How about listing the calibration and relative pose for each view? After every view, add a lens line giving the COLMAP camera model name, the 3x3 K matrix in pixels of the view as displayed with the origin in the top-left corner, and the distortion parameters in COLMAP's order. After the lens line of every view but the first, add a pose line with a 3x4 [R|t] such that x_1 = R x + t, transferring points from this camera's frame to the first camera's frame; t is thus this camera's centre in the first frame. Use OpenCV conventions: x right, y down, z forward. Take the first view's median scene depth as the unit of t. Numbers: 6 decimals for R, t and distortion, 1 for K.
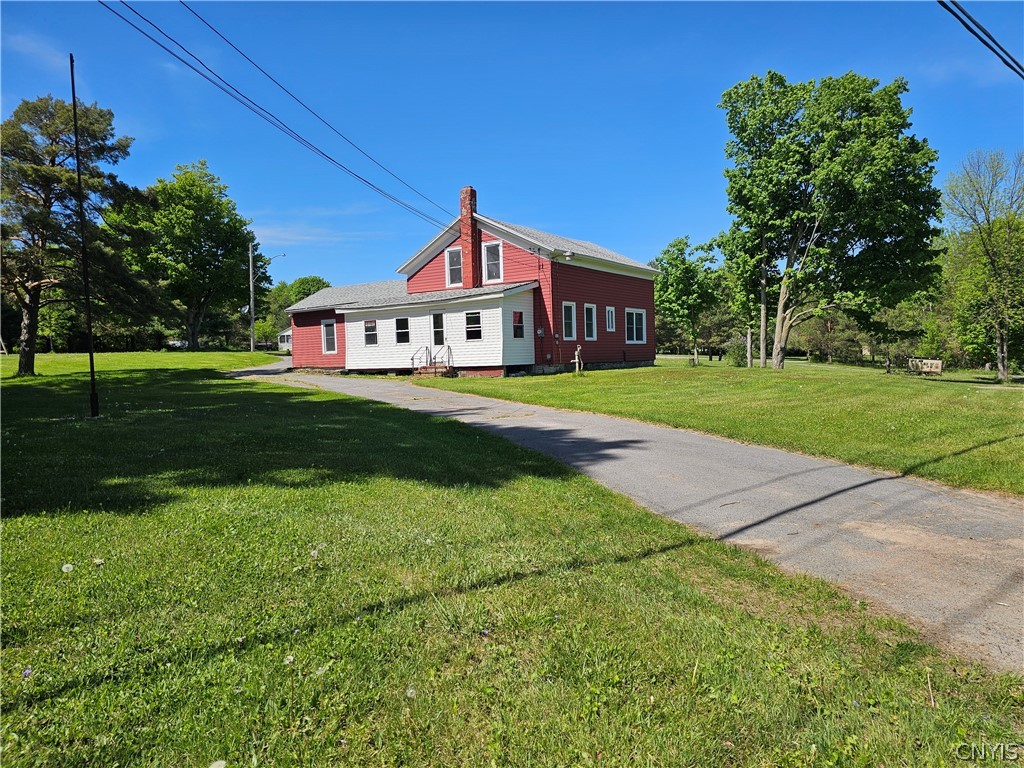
lens RADIAL K [[699.4, 0, 512.0], [0, 699.4, 384.0], [0, 0, 1]] dist [0.073514, -0.000501]
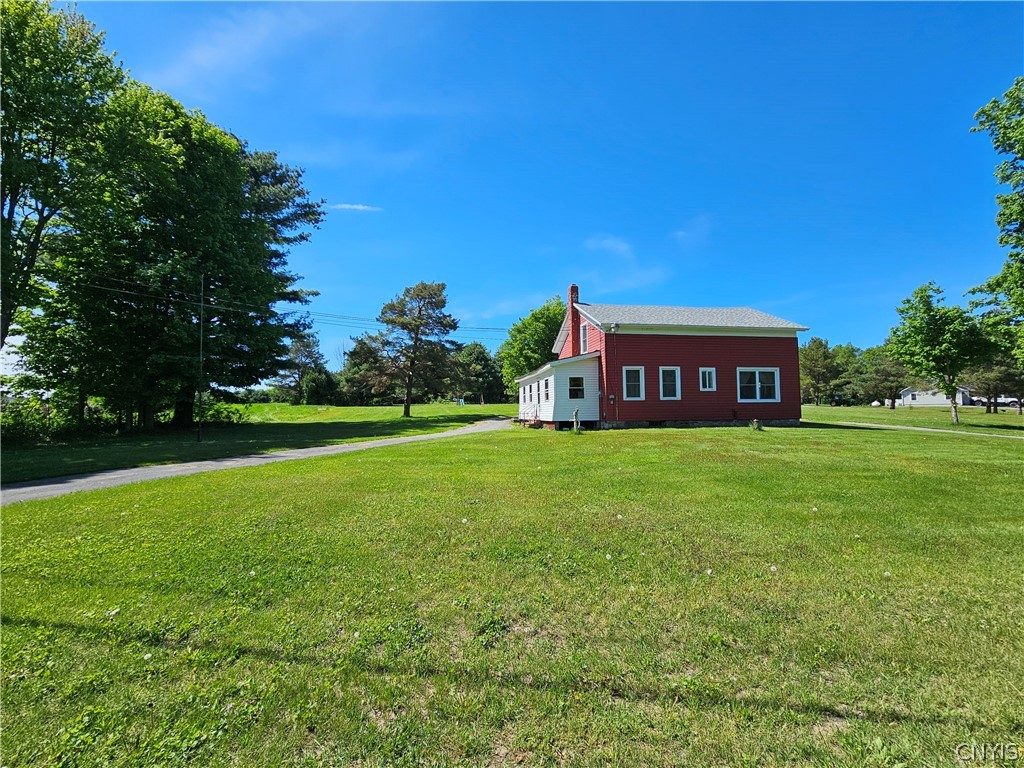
lens RADIAL K [[423.0, 0, 507.0], [0, 423.0, 393.6], [0, 0, 1]] dist [0.000259, 0.000415]
pose [[0.687567, -0.009799, -0.726055, 0.411870], [-0.034328, 0.998352, -0.045982, -0.032998], [0.725309, 0.056540, 0.686098, 0.362704]]
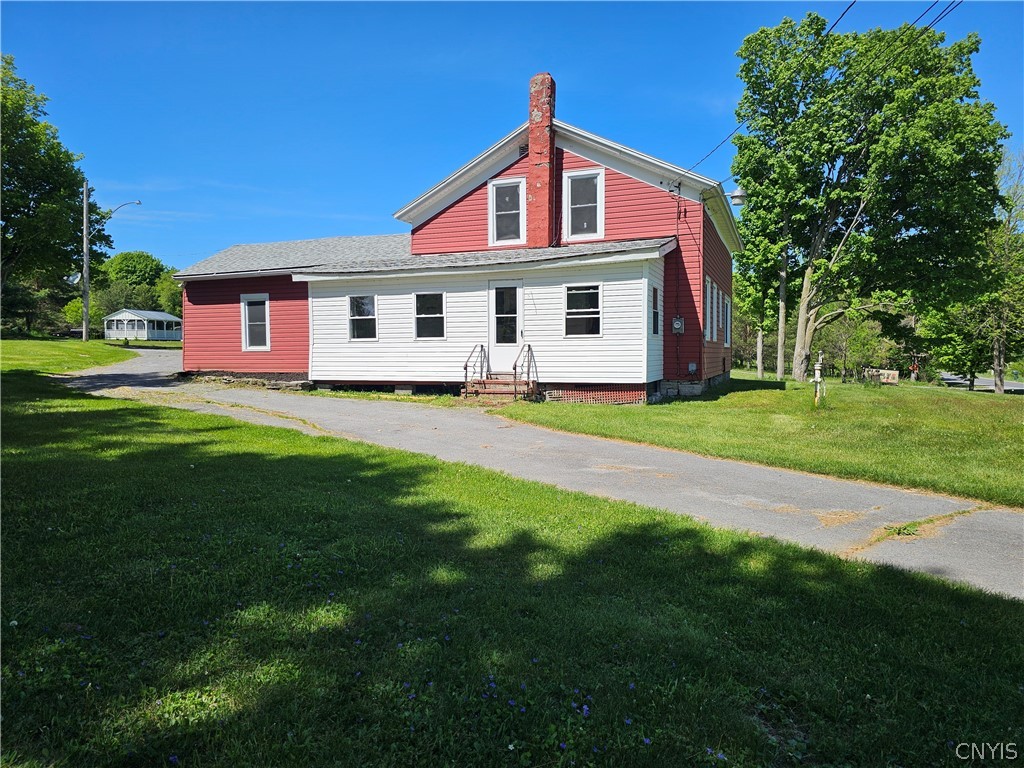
lens RADIAL K [[698.0, 0, 512.0], [0, 698.0, 384.0], [0, 0, 1]] dist [0.036957, -0.000623]
pose [[0.974295, 0.013707, 0.224859, -0.207805], [-0.014949, 0.999881, 0.003824, -0.023062], [-0.224779, -0.007087, 0.974384, 0.418226]]
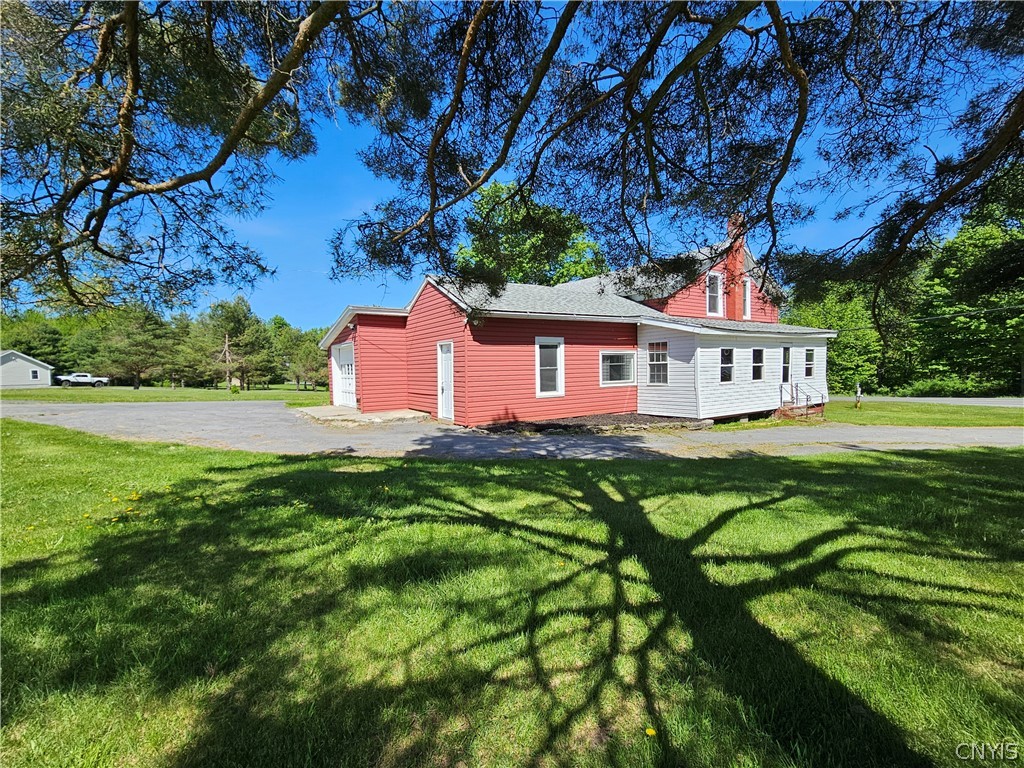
lens RADIAL K [[435.1, 0, 514.9], [0, 435.1, 395.9], [0, 0, 1]] dist [0.001311, 0.000346]
pose [[0.362696, -0.036121, 0.931207, -0.691944], [0.044709, 0.998772, 0.021329, -0.060311], [-0.930834, 0.033897, 0.363866, 1.033557]]
